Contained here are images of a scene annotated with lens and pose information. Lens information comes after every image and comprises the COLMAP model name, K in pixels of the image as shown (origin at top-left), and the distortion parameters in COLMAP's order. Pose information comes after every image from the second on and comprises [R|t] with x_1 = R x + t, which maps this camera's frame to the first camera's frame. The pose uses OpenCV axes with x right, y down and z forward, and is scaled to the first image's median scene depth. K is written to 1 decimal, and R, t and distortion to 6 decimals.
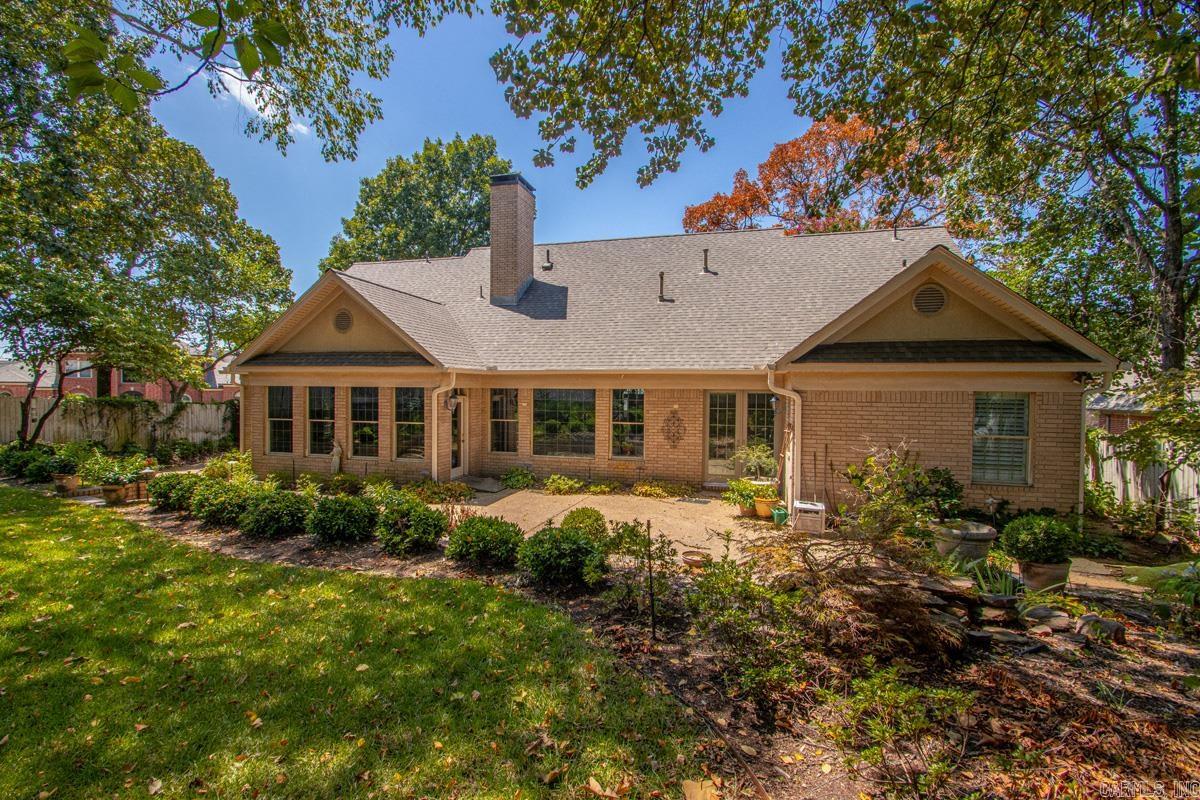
lens RADIAL K [[571.0, 0, 617.9], [0, 571.0, 407.6], [0, 0, 1]] dist [0.007609, -0.010495]
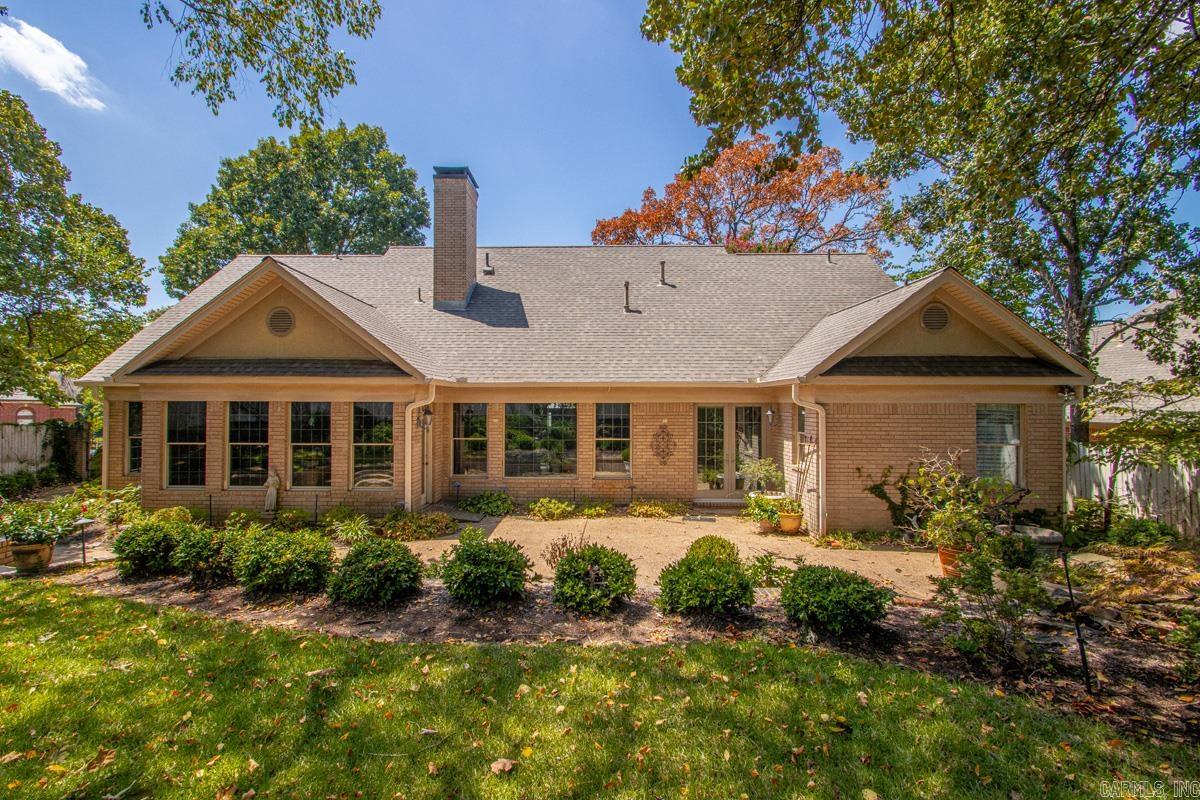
lens RADIAL K [[571.0, 0, 603.3], [0, 571.0, 400.7], [0, 0, 1]] dist [0.007609, -0.010495]
pose [[0.968805, -0.003746, 0.247794, -0.236432], [0.012873, 0.999297, -0.035223, -0.003223], [-0.247488, 0.037314, 0.968172, 0.094847]]
